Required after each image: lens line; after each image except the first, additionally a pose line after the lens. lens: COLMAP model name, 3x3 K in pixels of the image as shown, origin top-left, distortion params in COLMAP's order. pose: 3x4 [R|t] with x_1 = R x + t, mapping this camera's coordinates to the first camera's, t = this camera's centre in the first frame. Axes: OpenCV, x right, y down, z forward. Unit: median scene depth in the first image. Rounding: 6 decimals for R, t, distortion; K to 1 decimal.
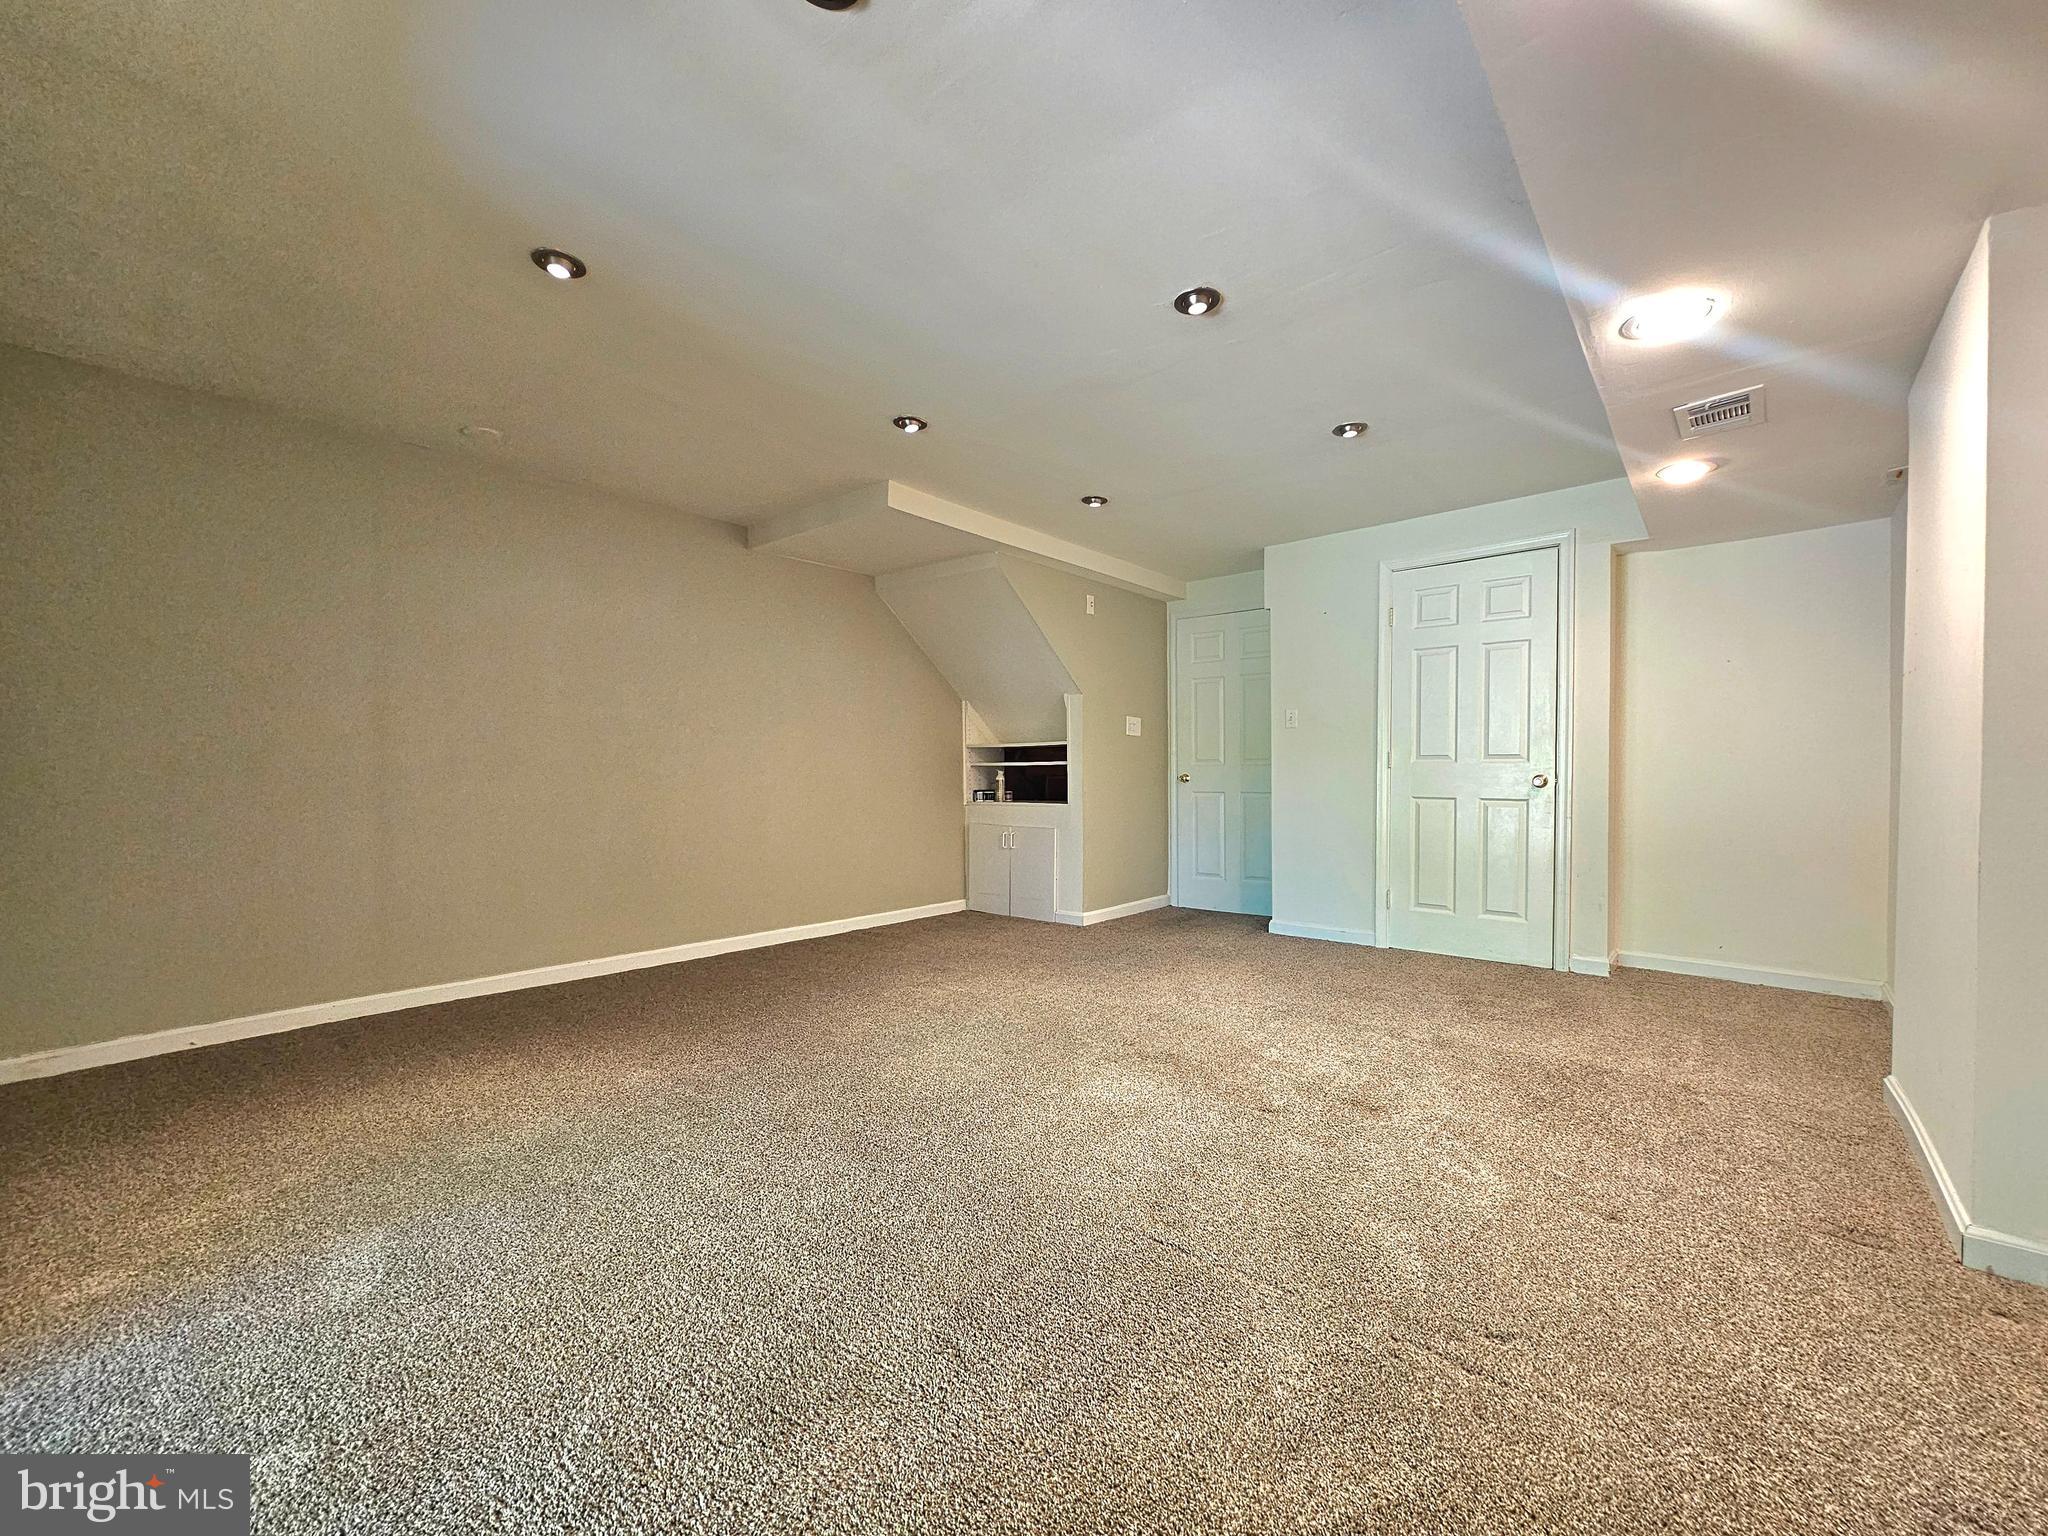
lens RADIAL K [[839.1, 0, 1021.6], [0, 839.1, 788.0], [0, 0, 1]] dist [-0.003181, 0.003312]
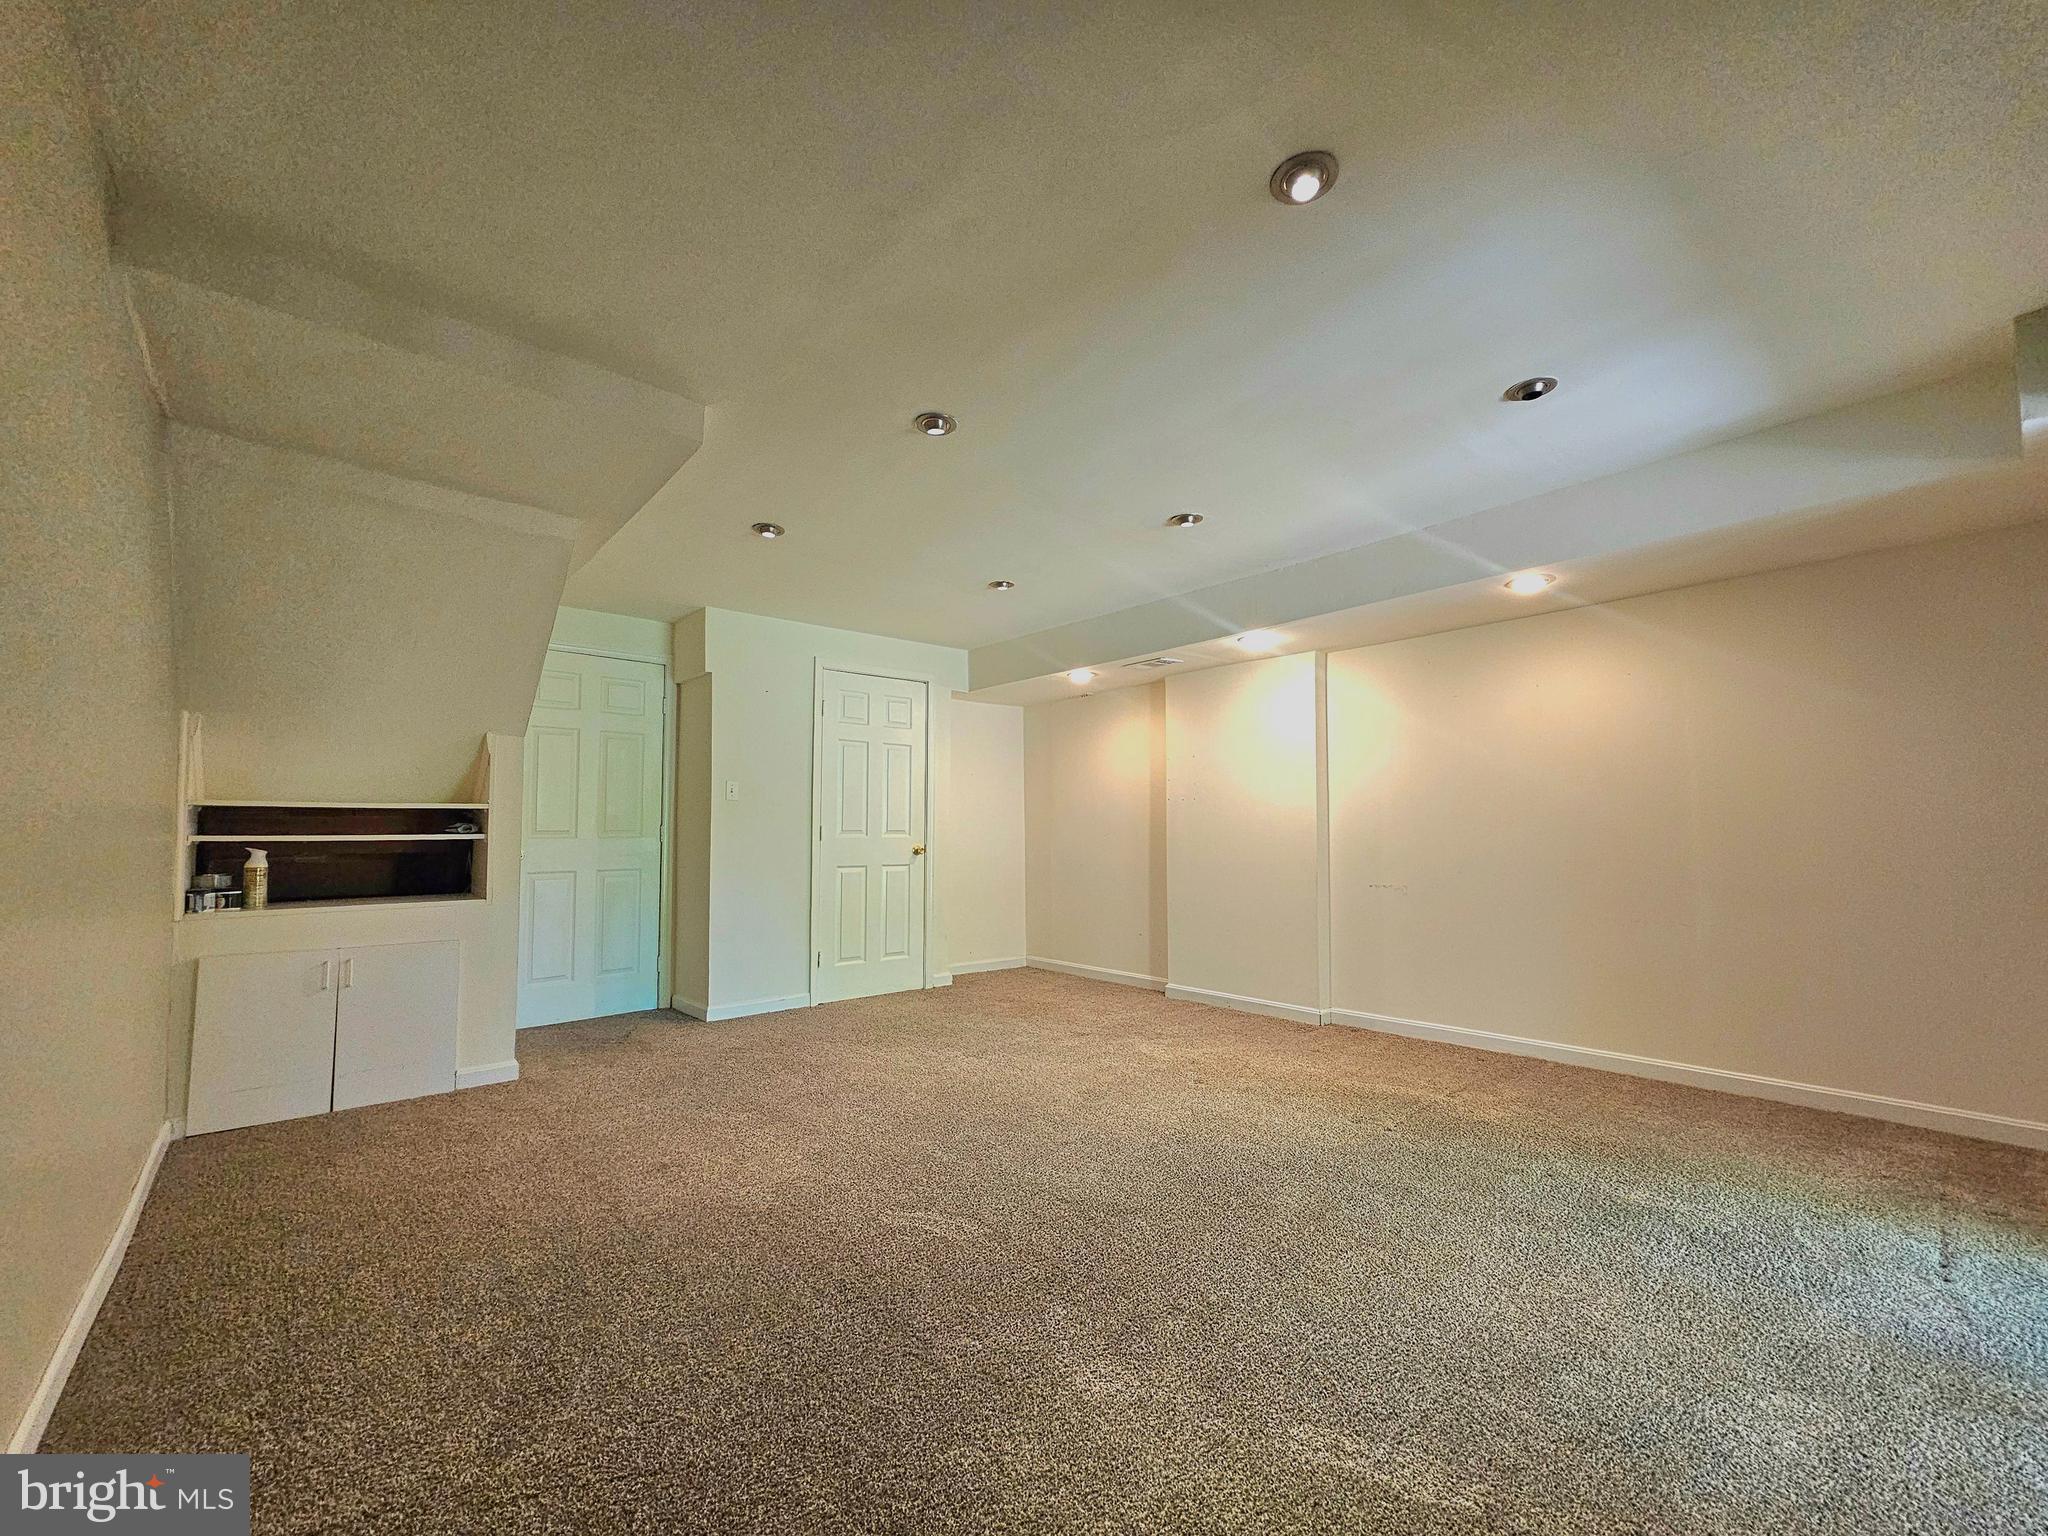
lens RADIAL K [[839.1, 0, 1021.6], [0, 839.1, 788.0], [0, 0, 1]] dist [-0.003181, 0.003312]
pose [[0.127064, 0.059617, 0.990101, -0.545062], [0.030026, 0.997503, -0.063916, -0.012708], [-0.991440, 0.037850, 0.124957, 0.502116]]
